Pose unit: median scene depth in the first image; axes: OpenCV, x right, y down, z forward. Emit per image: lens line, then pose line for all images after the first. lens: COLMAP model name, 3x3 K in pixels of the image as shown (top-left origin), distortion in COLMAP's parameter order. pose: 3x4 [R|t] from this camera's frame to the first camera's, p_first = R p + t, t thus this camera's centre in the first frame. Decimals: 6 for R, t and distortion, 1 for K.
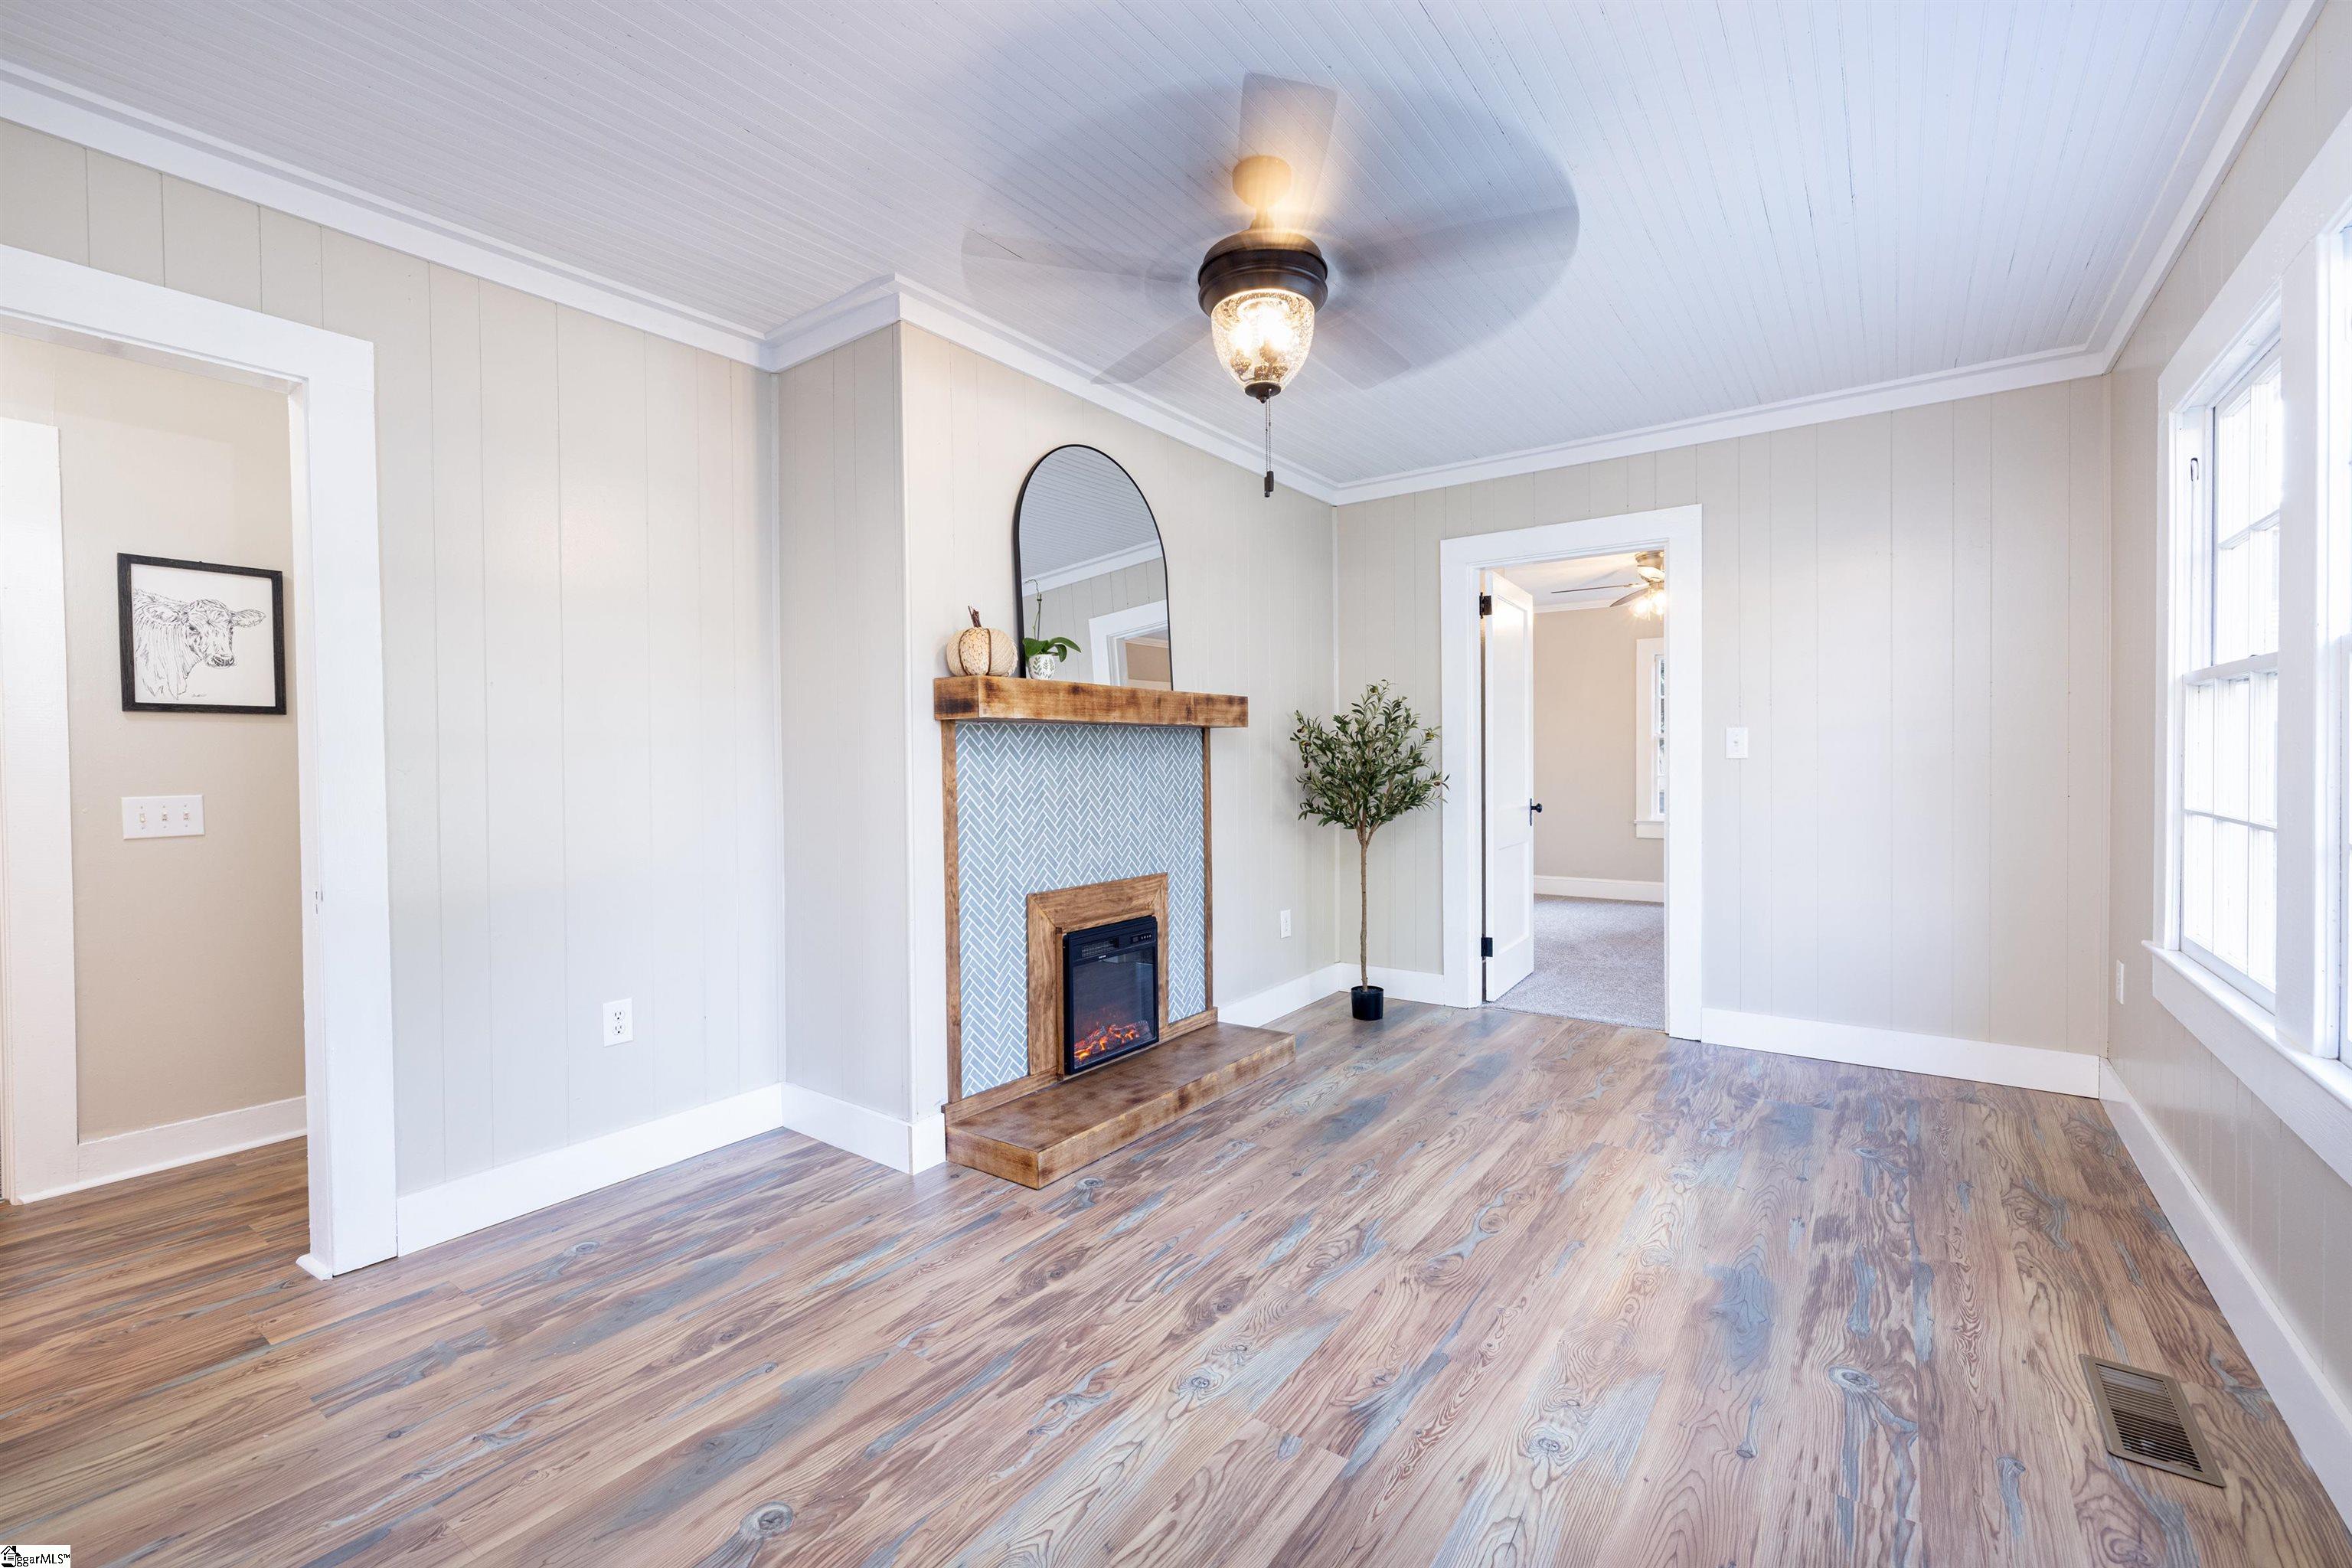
lens RADIAL K [[1005.6, 0, 1179.1], [0, 1005.6, 779.7], [0, 0, 1]] dist [0.000887, 0.000279]
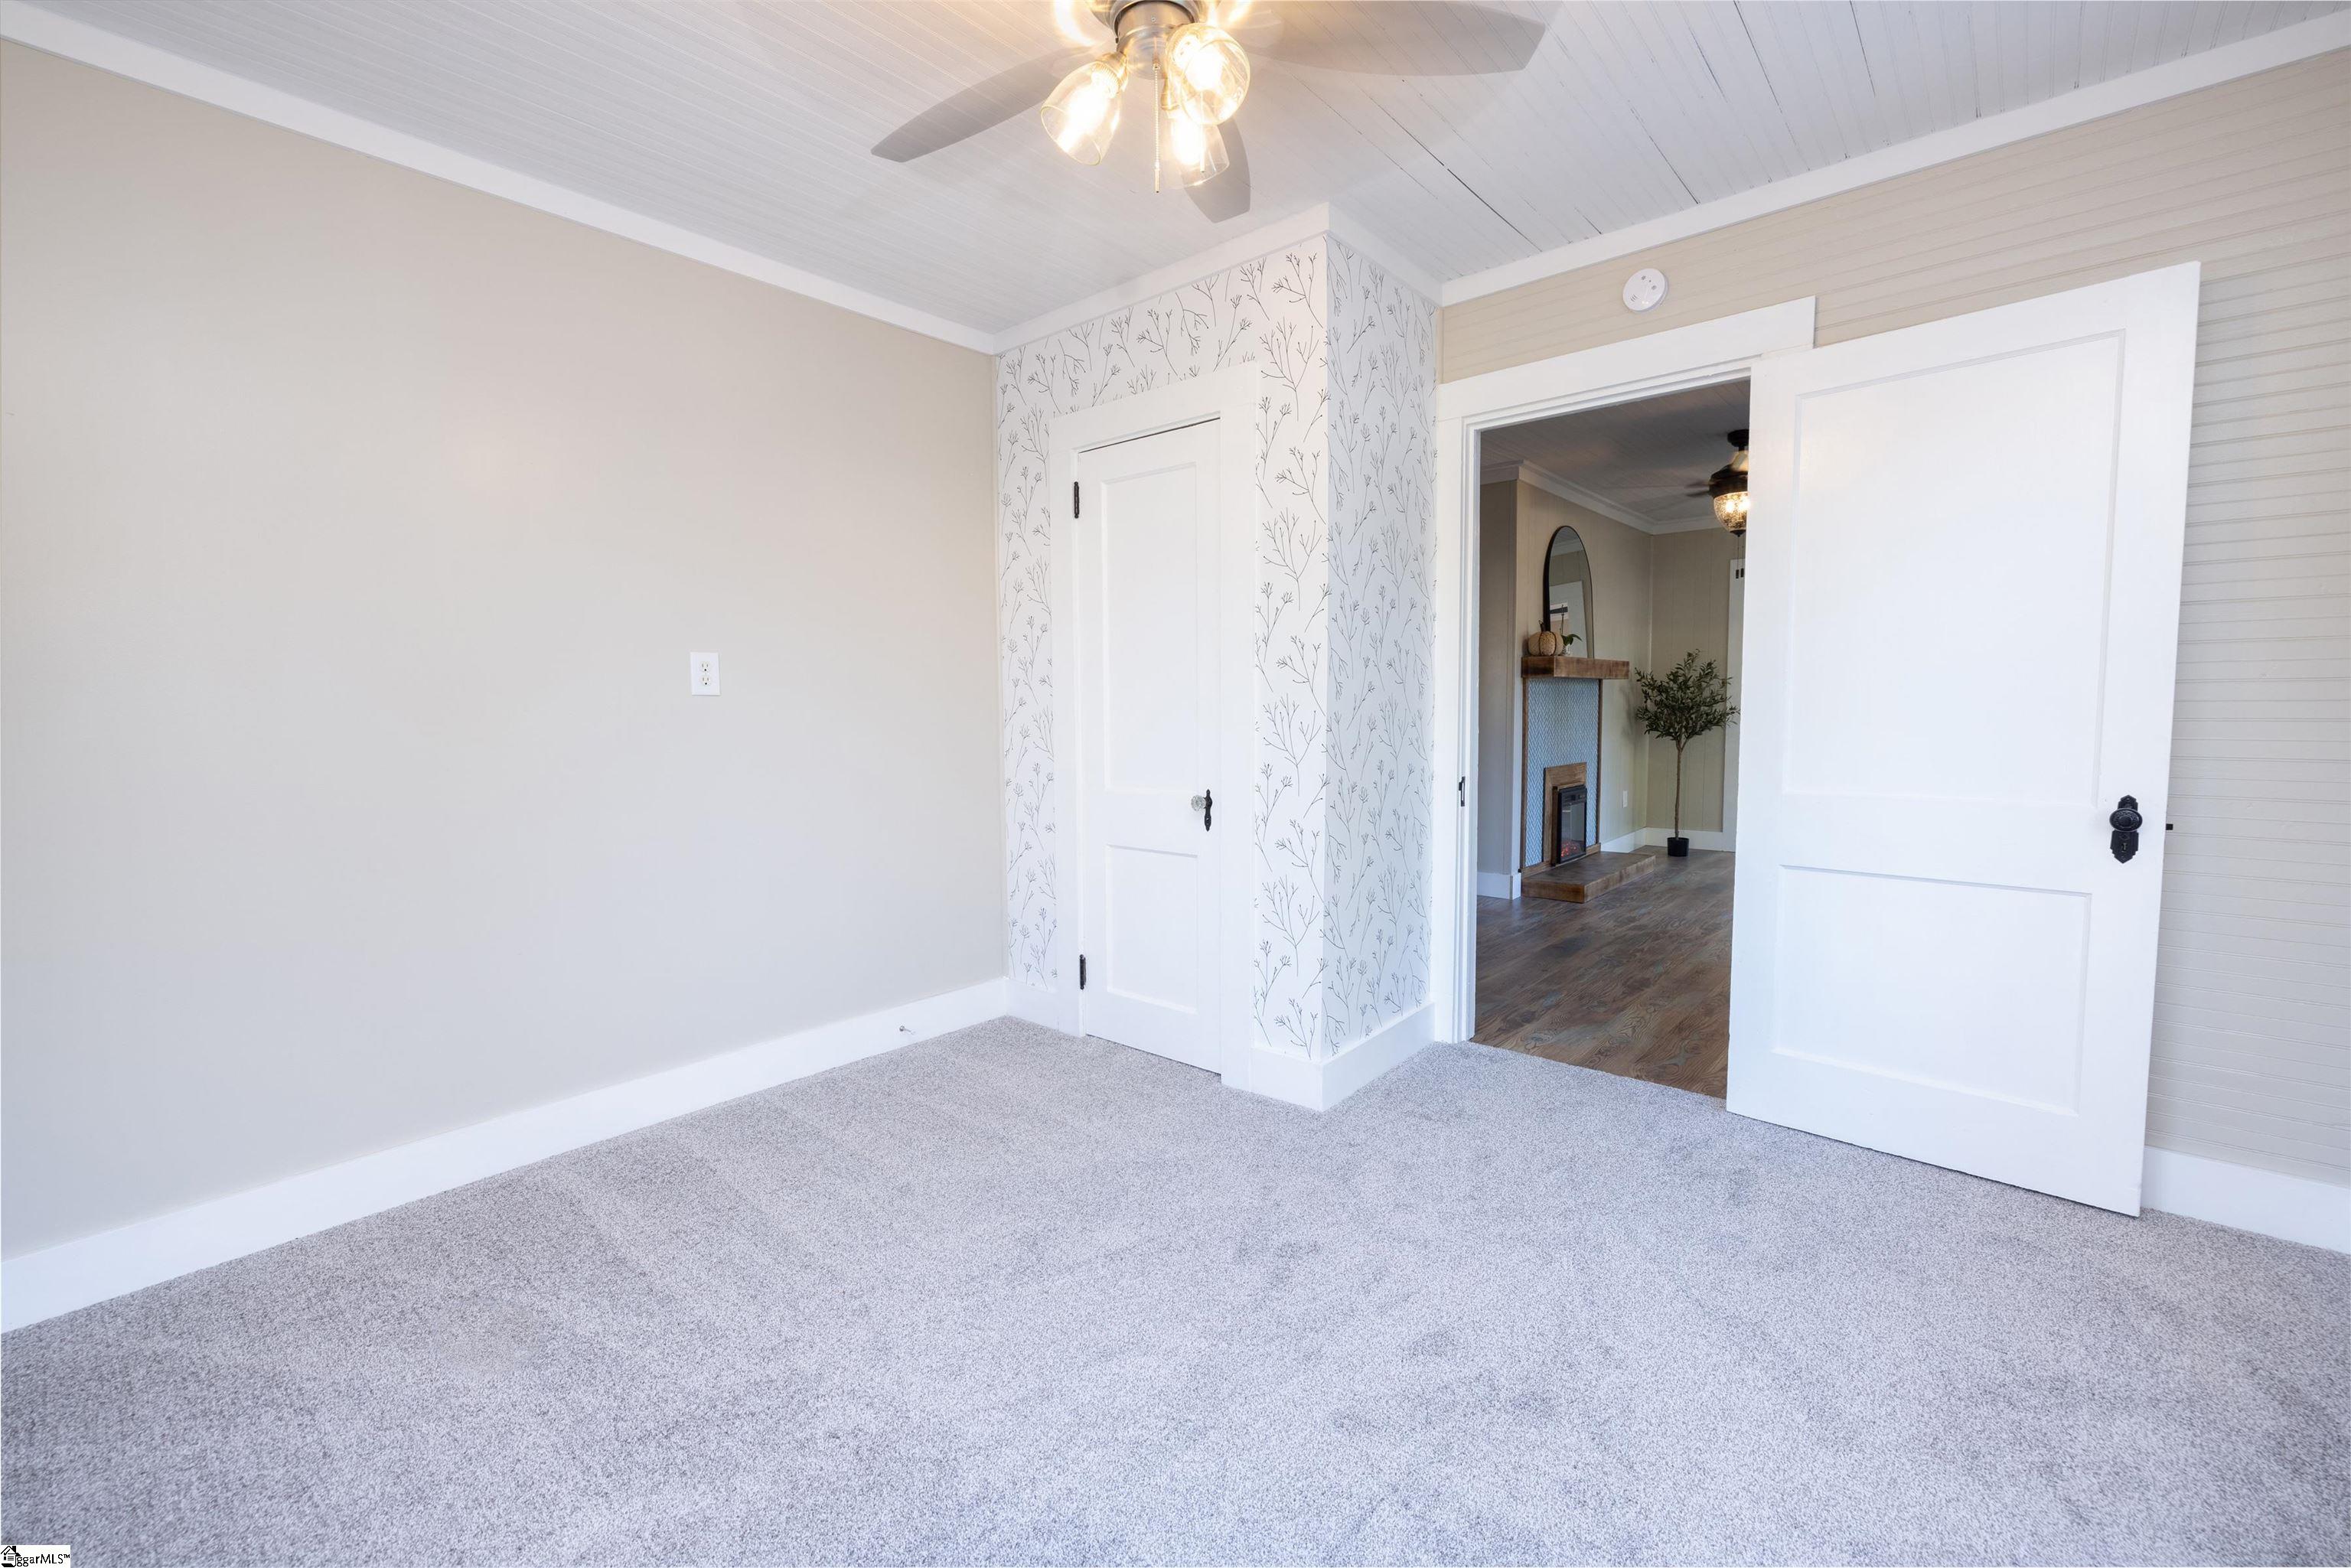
lens RADIAL K [[935.6, 0, 1209.4], [0, 935.6, 750.5], [0, 0, 1]] dist [-0.023048, -0.000163]
pose [[0.994823, 0.012790, -0.100819, -0.718416], [-0.008938, 0.999216, 0.038569, 0.022657], [0.101233, -0.037468, 0.994157, -0.975874]]
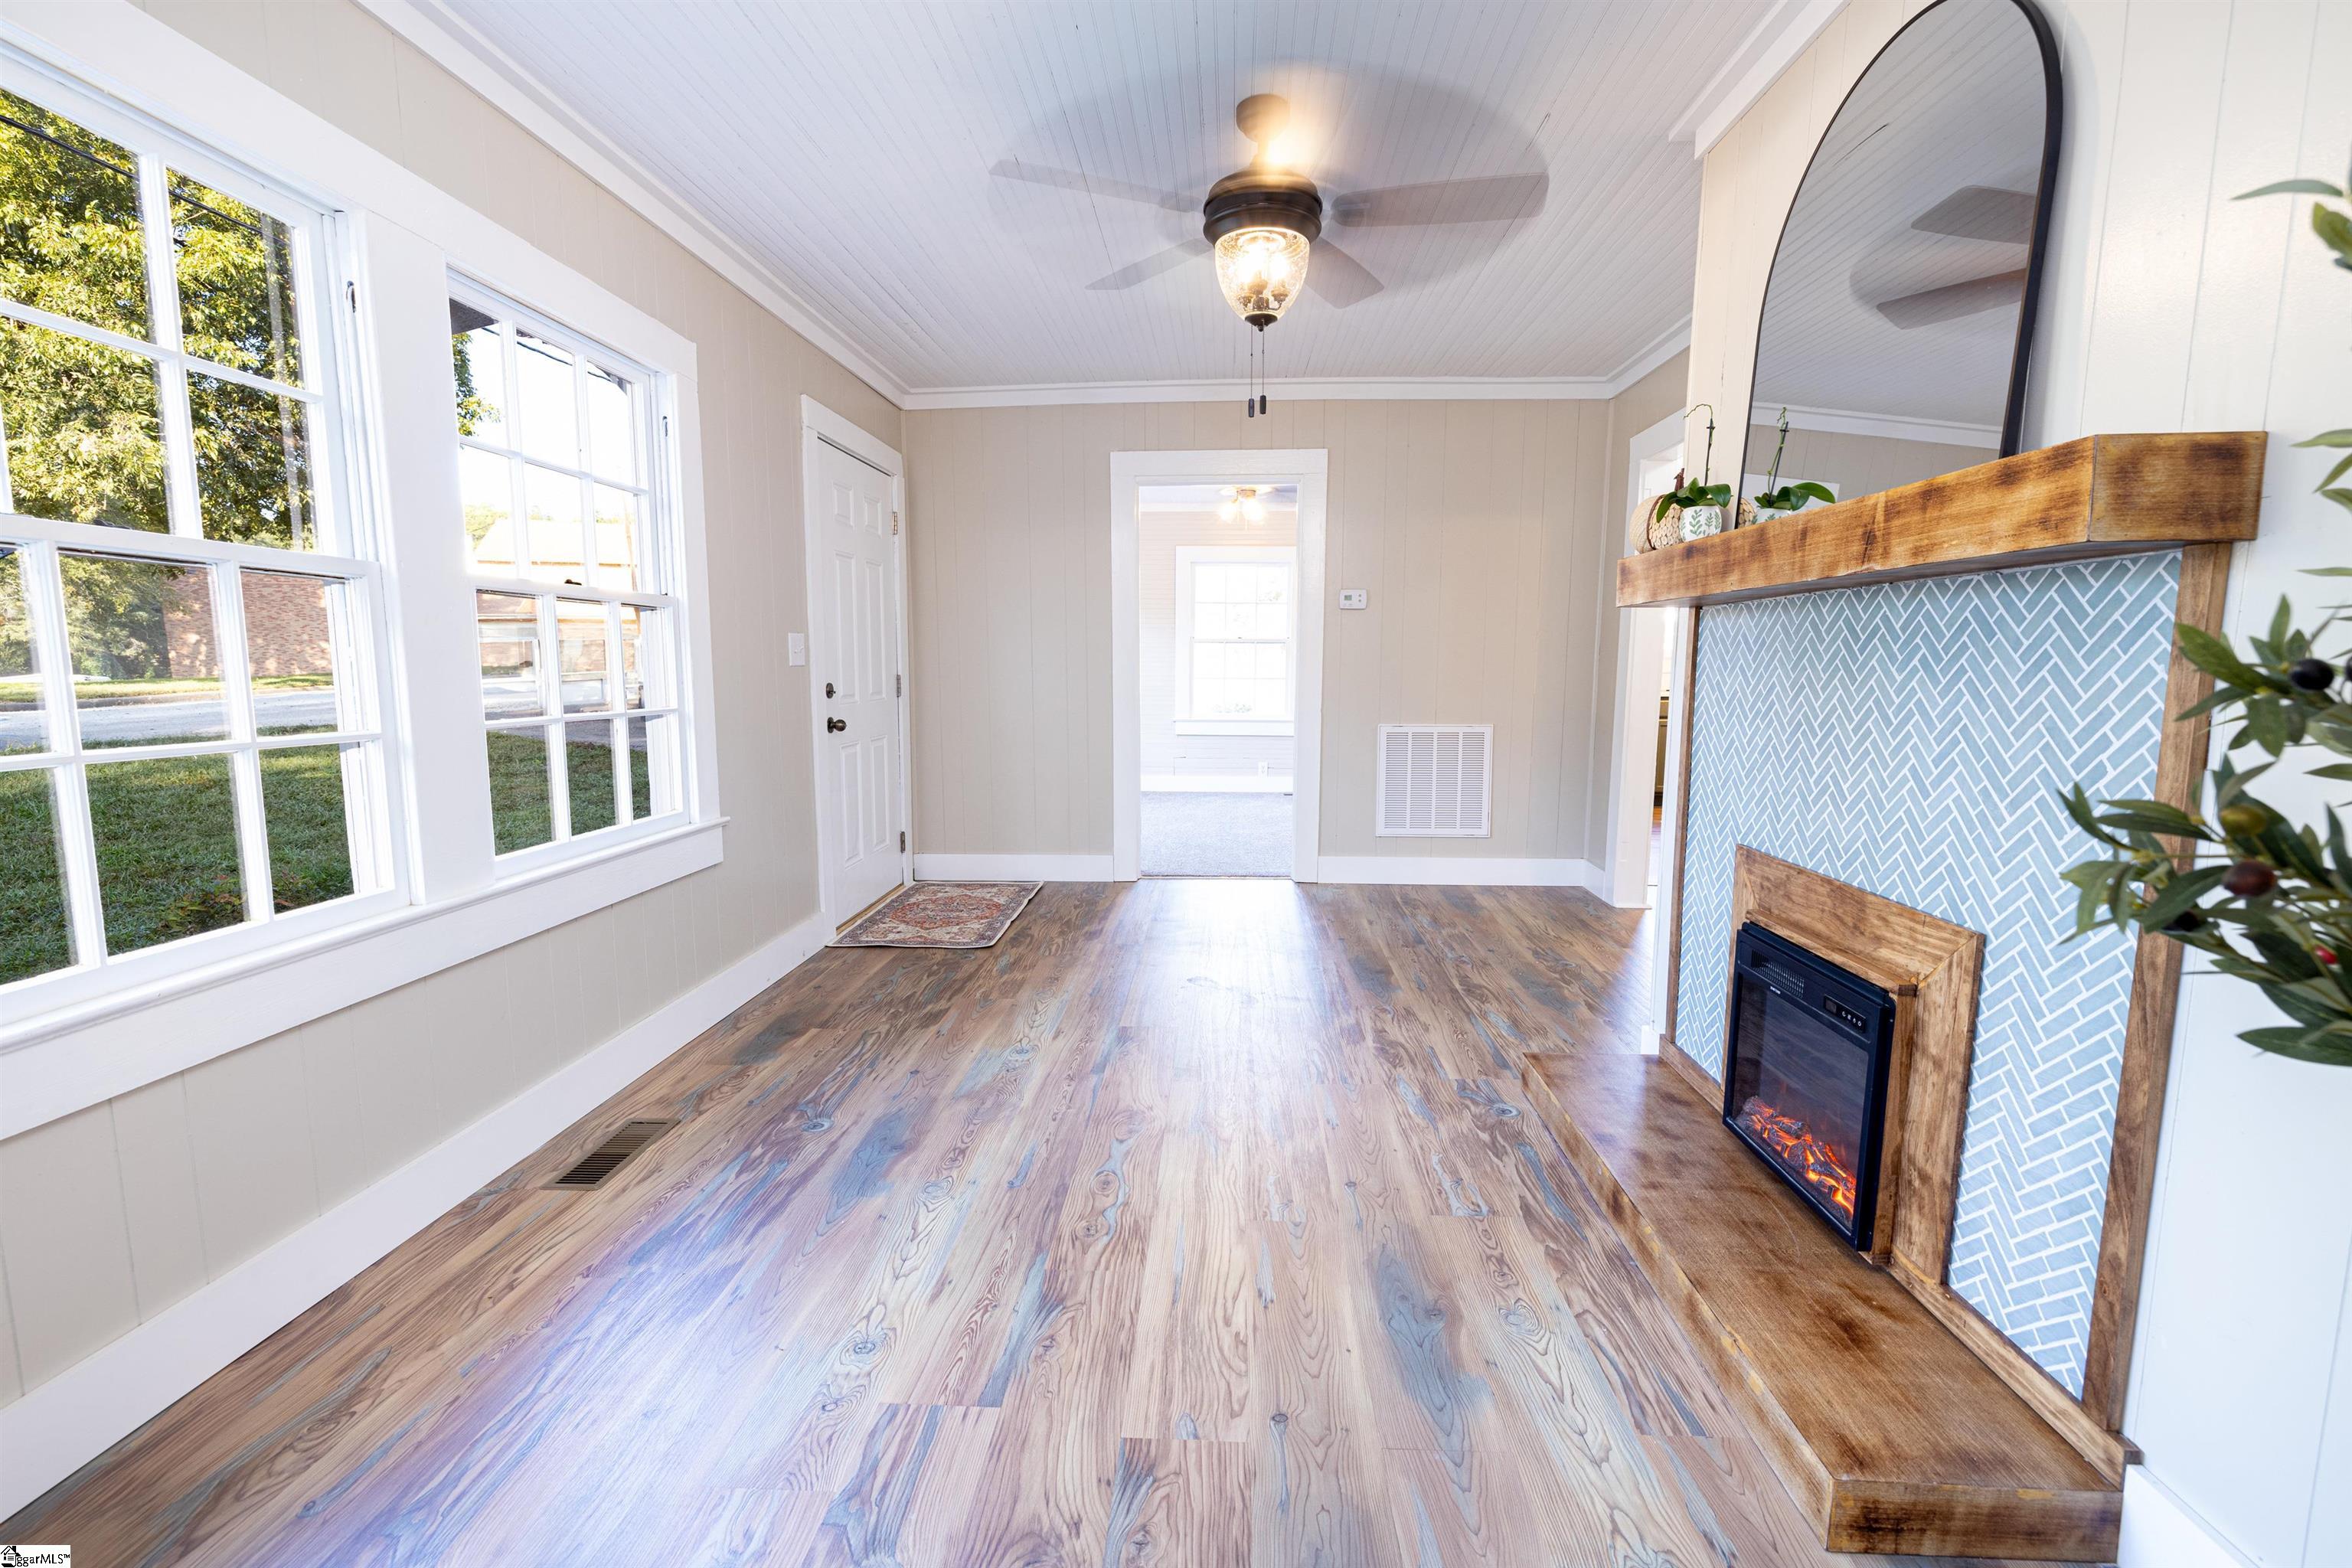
lens RADIAL K [[1005.6, 0, 1179.1], [0, 1005.6, 779.7], [0, 0, 1]] dist [0.000887, 0.000279]
pose [[-0.843087, 0.073883, -0.532678, 0.600429], [-0.002100, 0.990058, 0.140645, -0.032483], [0.537773, 0.119695, -0.834550, 1.478751]]
